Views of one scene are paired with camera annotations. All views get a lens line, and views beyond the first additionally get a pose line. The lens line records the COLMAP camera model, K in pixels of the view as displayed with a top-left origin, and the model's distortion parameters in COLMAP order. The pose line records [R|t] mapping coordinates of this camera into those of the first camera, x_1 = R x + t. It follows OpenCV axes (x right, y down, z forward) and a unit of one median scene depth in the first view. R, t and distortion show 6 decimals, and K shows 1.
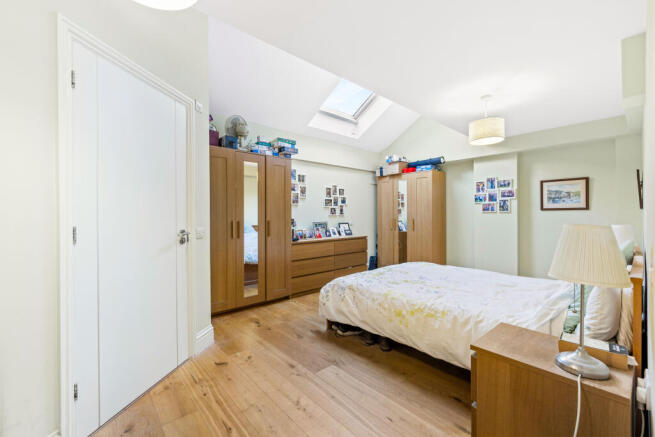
lens RADIAL K [[273.9, 0, 325.6], [0, 273.9, 216.8], [0, 0, 1]] dist [-0.000266, 0.000646]
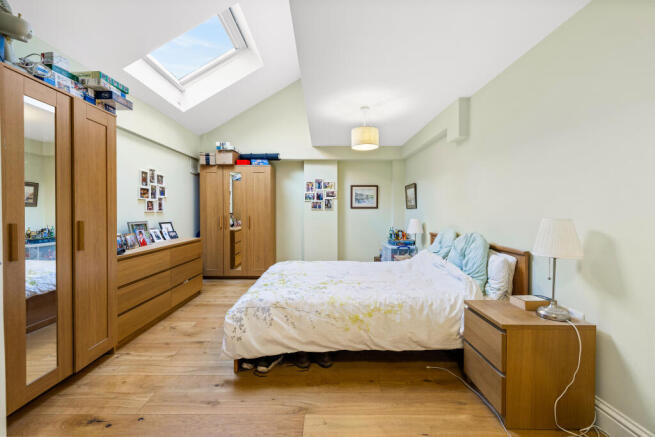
lens RADIAL K [[273.9, 0, 327.2], [0, 273.9, 216.7], [0, 0, 1]] dist [-0.000266, 0.000646]
pose [[0.658986, -0.009519, 0.752095, -0.281885], [0.001306, 0.999933, 0.011511, 0.000099], [-0.752154, -0.006603, 0.658954, 0.277305]]
